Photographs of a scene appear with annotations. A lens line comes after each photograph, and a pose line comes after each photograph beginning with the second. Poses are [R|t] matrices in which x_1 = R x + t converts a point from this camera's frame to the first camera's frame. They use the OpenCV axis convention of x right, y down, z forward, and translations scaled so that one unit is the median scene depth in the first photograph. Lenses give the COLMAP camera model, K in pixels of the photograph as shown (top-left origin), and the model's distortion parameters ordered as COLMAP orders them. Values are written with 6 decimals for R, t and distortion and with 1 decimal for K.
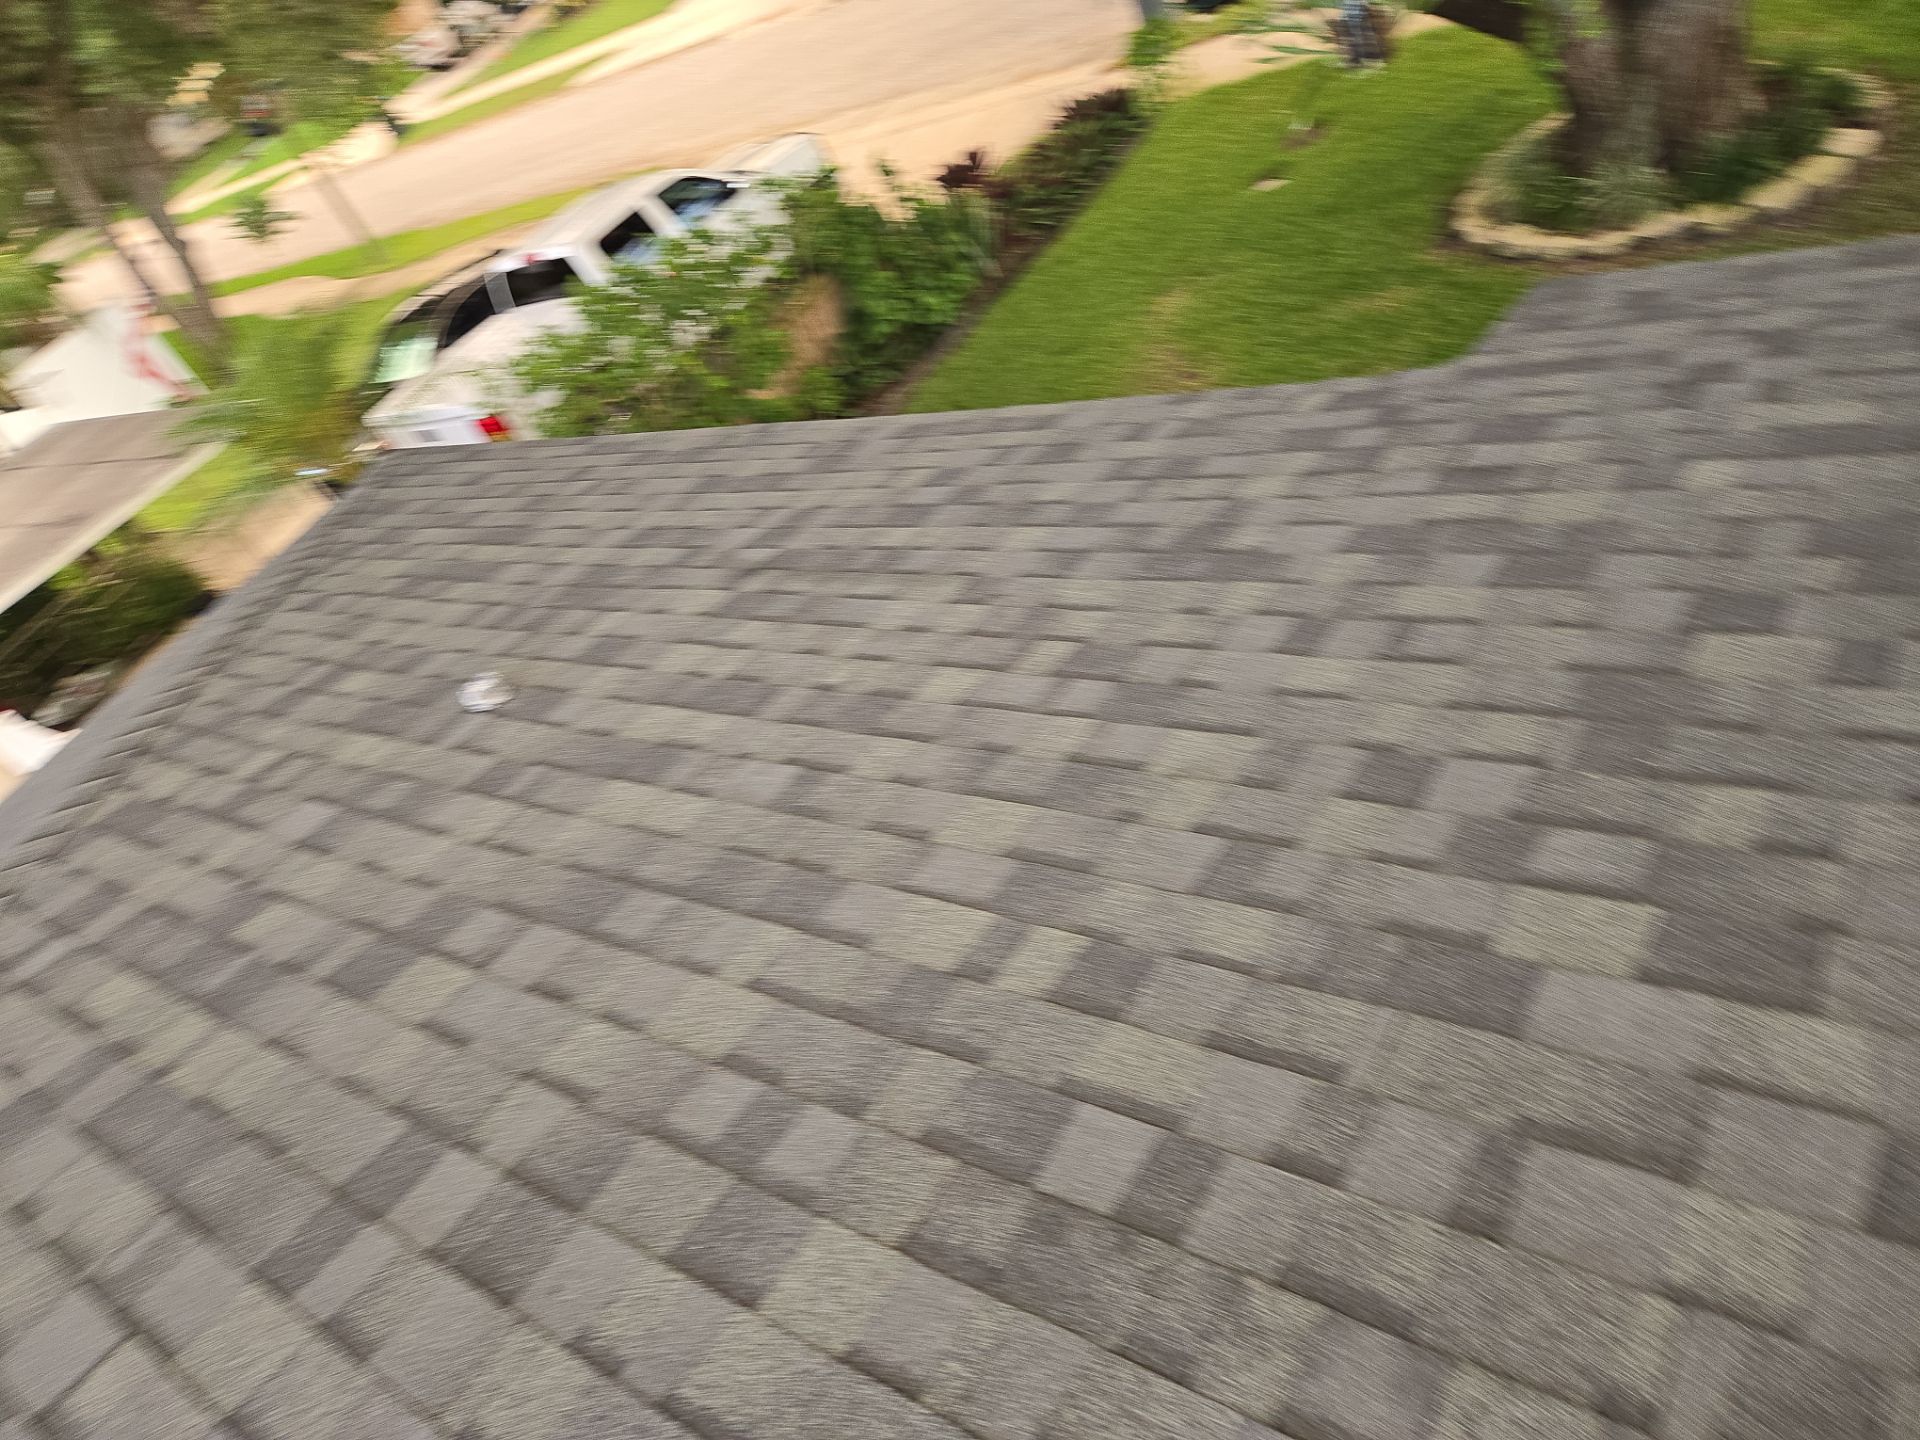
lens RADIAL K [[1303.3, 0, 968.1], [0, 1303.3, 713.4], [0, 0, 1]] dist [0.058232, -0.046827]
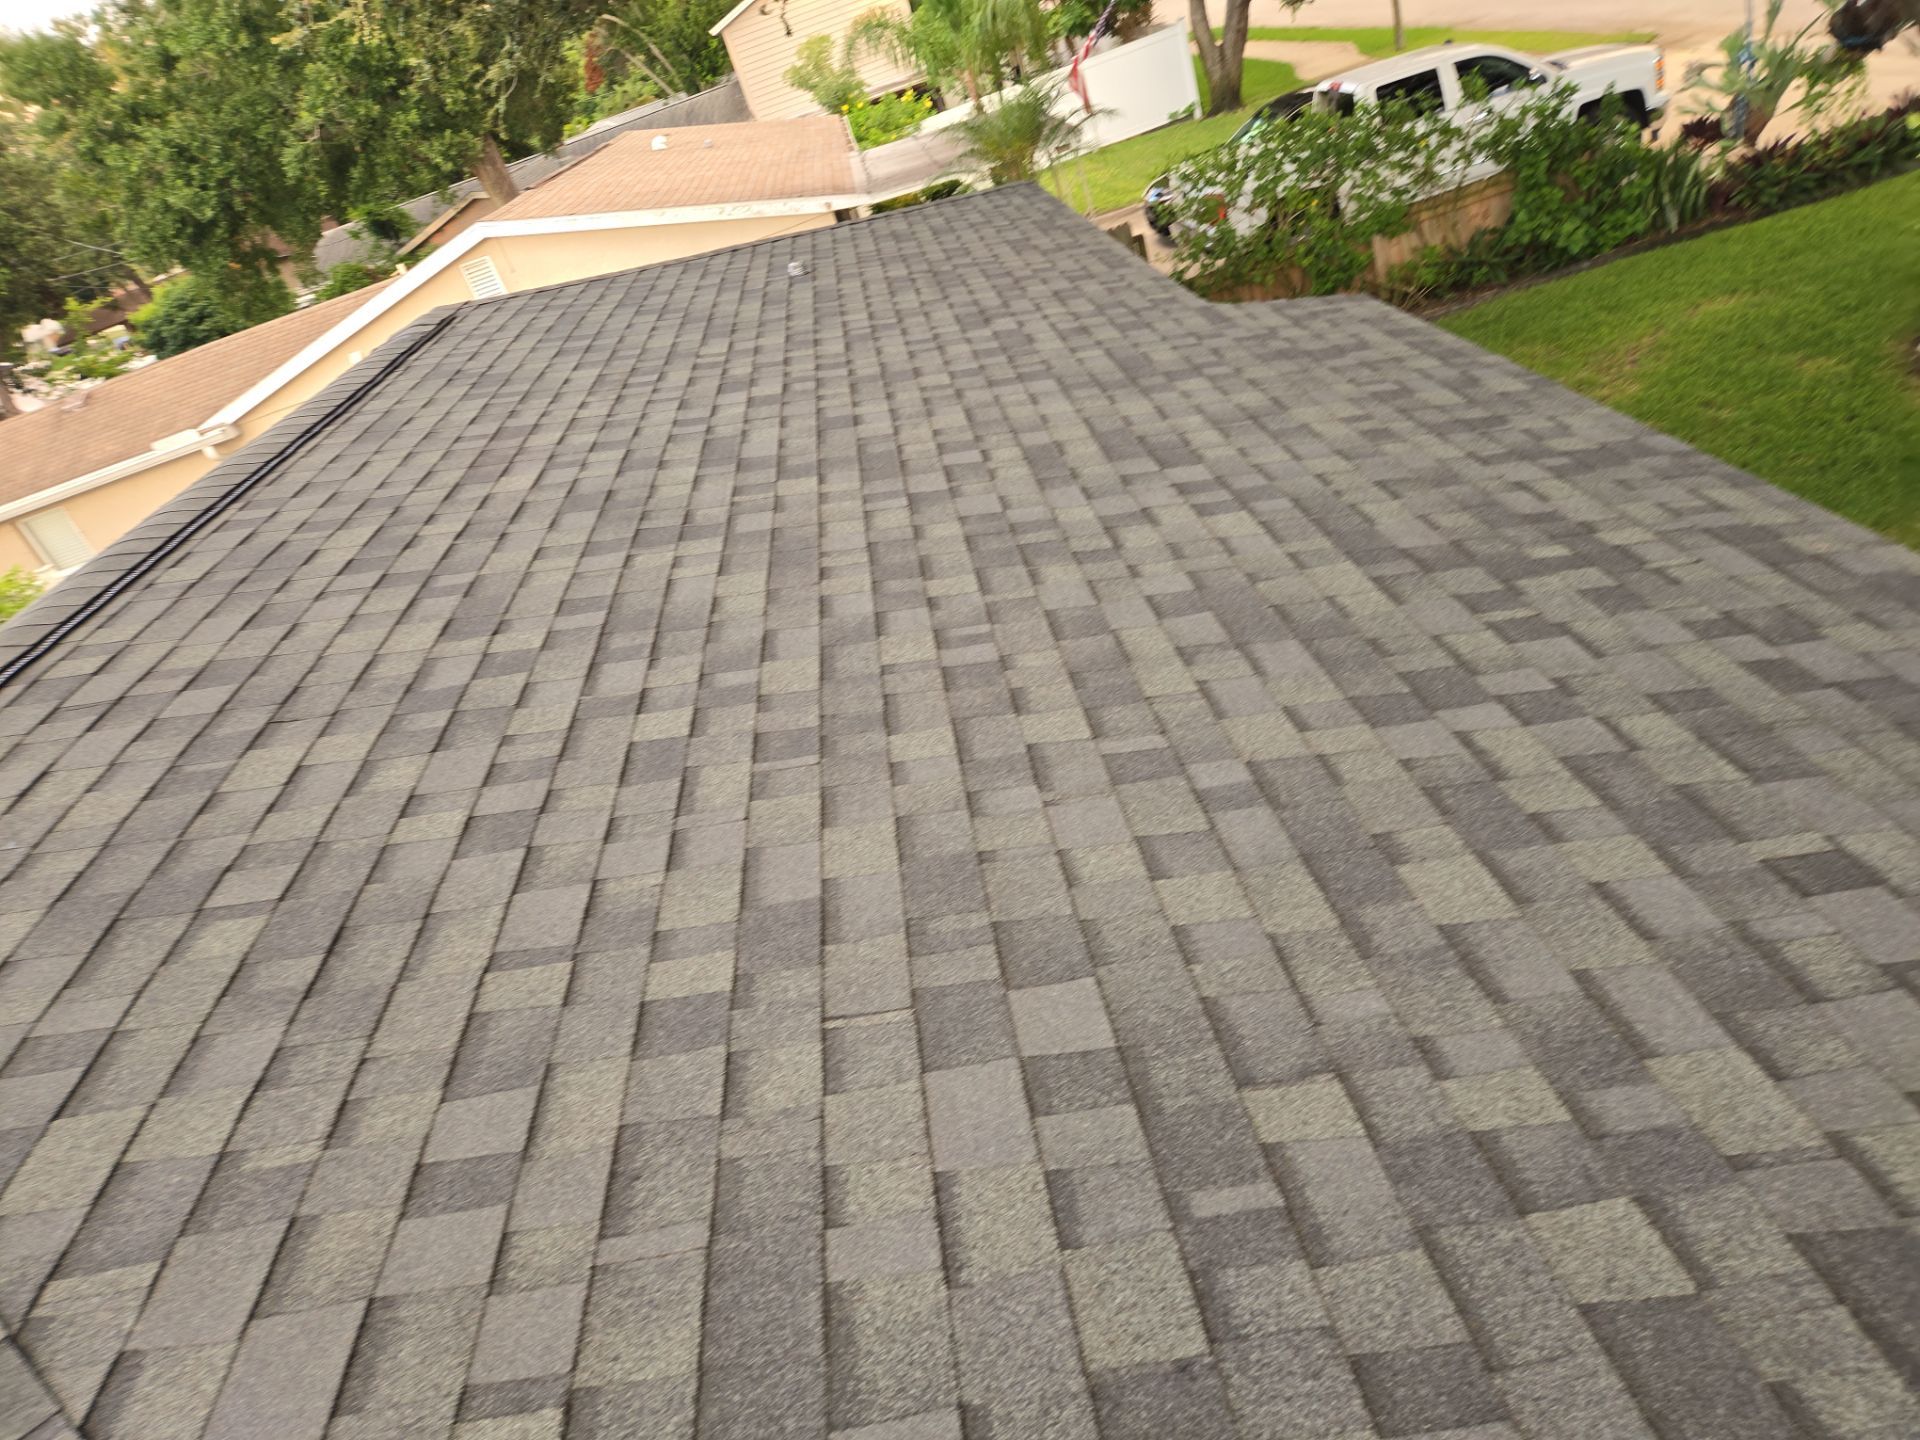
lens RADIAL K [[1280.1, 0, 955.2], [0, 1280.1, 729.1], [0, 0, 1]] dist [0.081121, -0.073582]
pose [[0.658244, 0.554345, -0.509329, 1.481842], [-0.468502, 0.831244, 0.299231, -0.159611], [0.589254, 0.041655, 0.806874, -0.657647]]
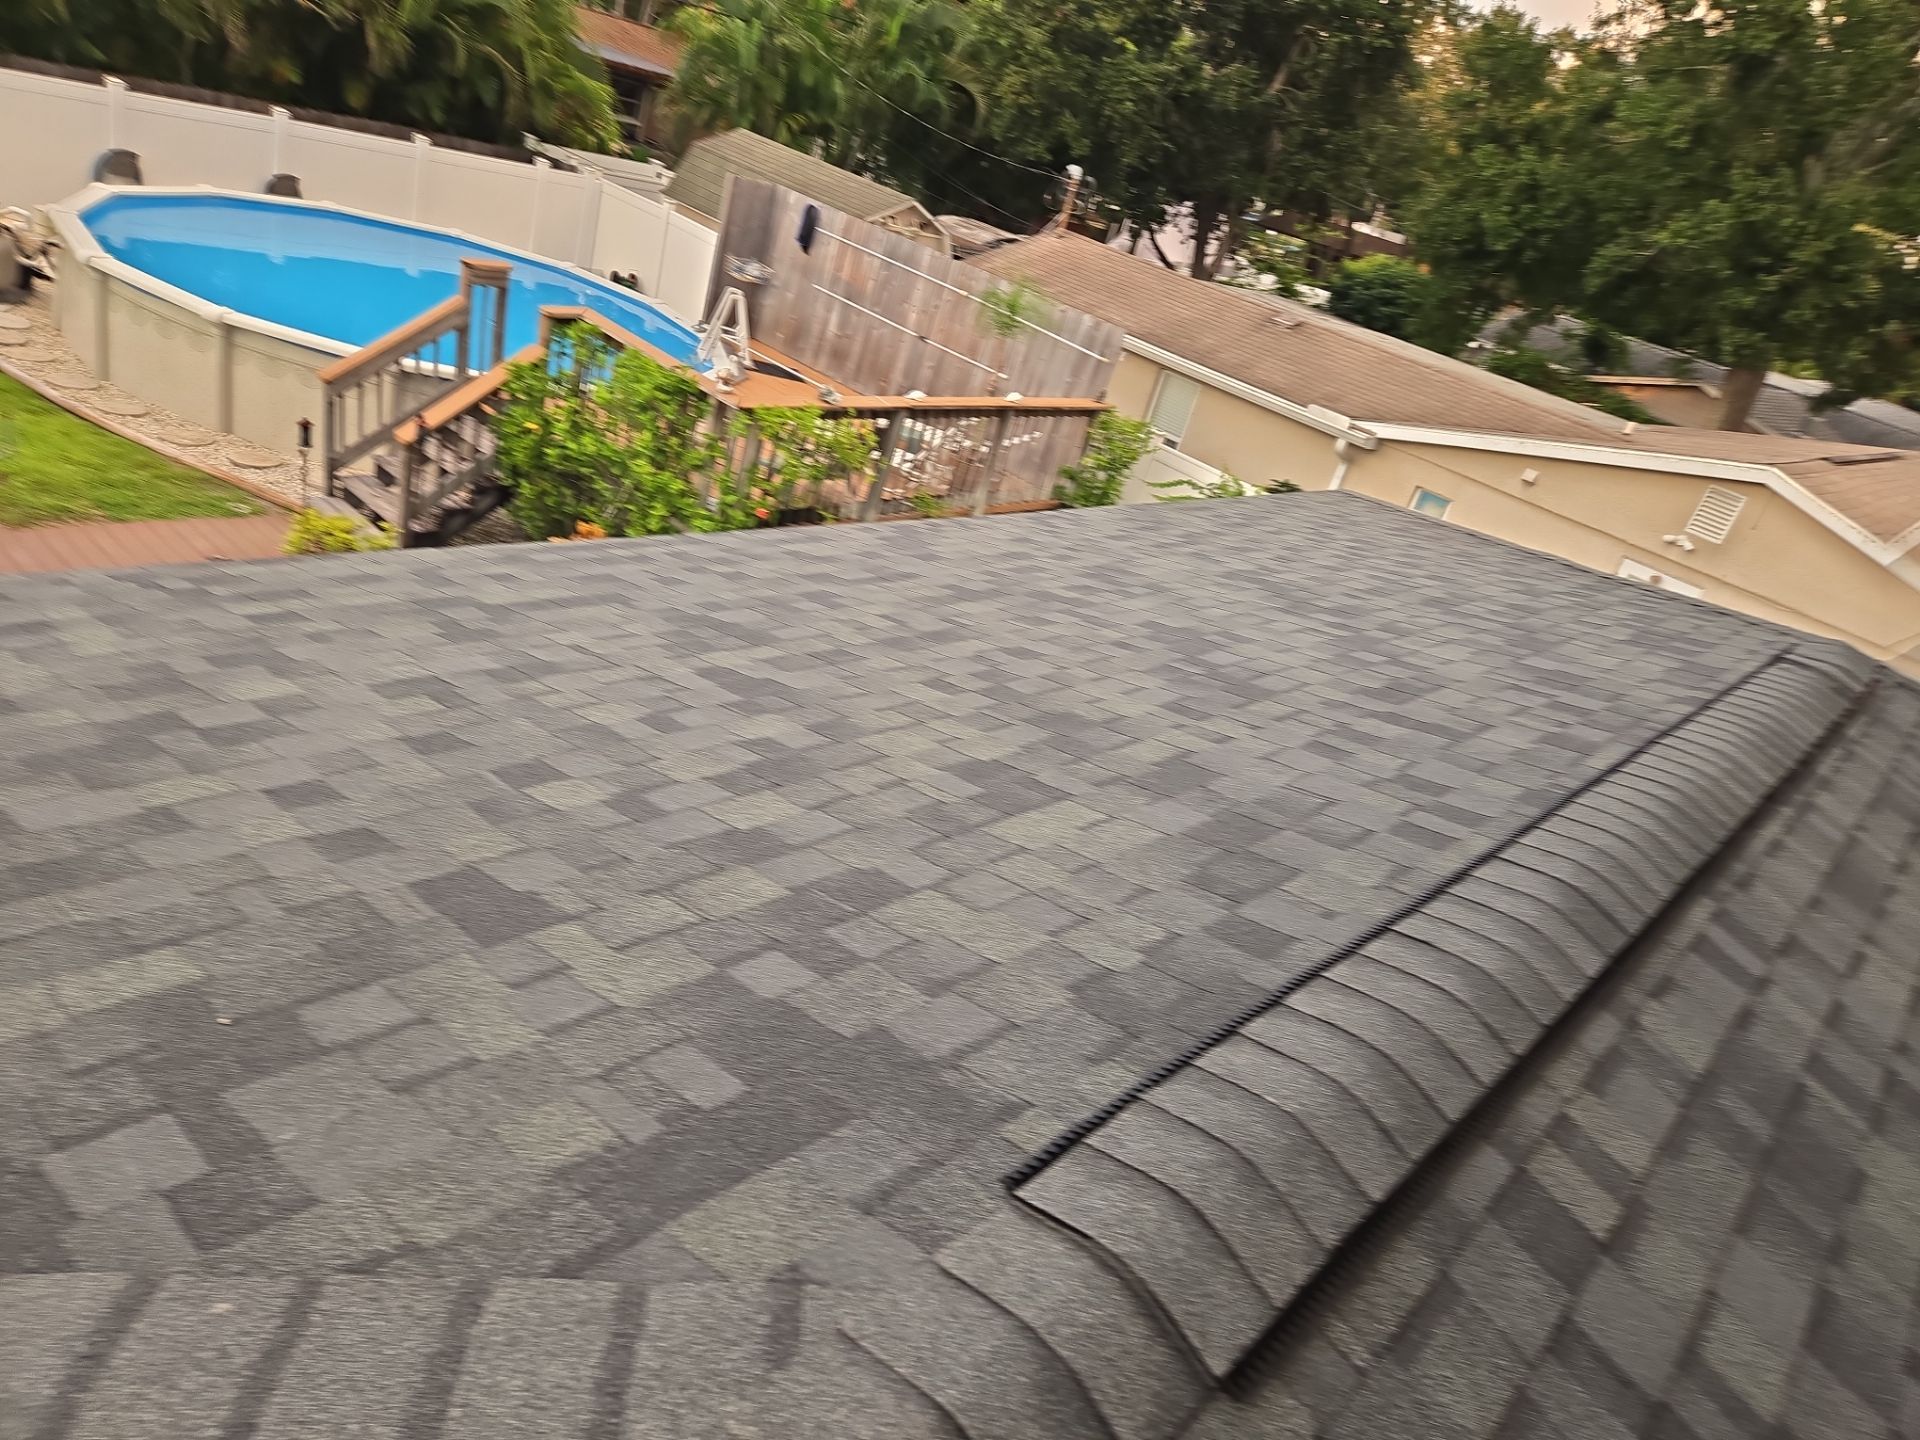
lens RADIAL K [[1289.4, 0, 958.1], [0, 1289.4, 716.3], [0, 0, 1]] dist [0.072252, -0.063069]
pose [[-0.267508, 0.710217, -0.651177, 0.790094], [-0.762905, 0.256689, 0.593369, 0.232369], [0.588570, 0.655517, 0.473162, -0.820864]]
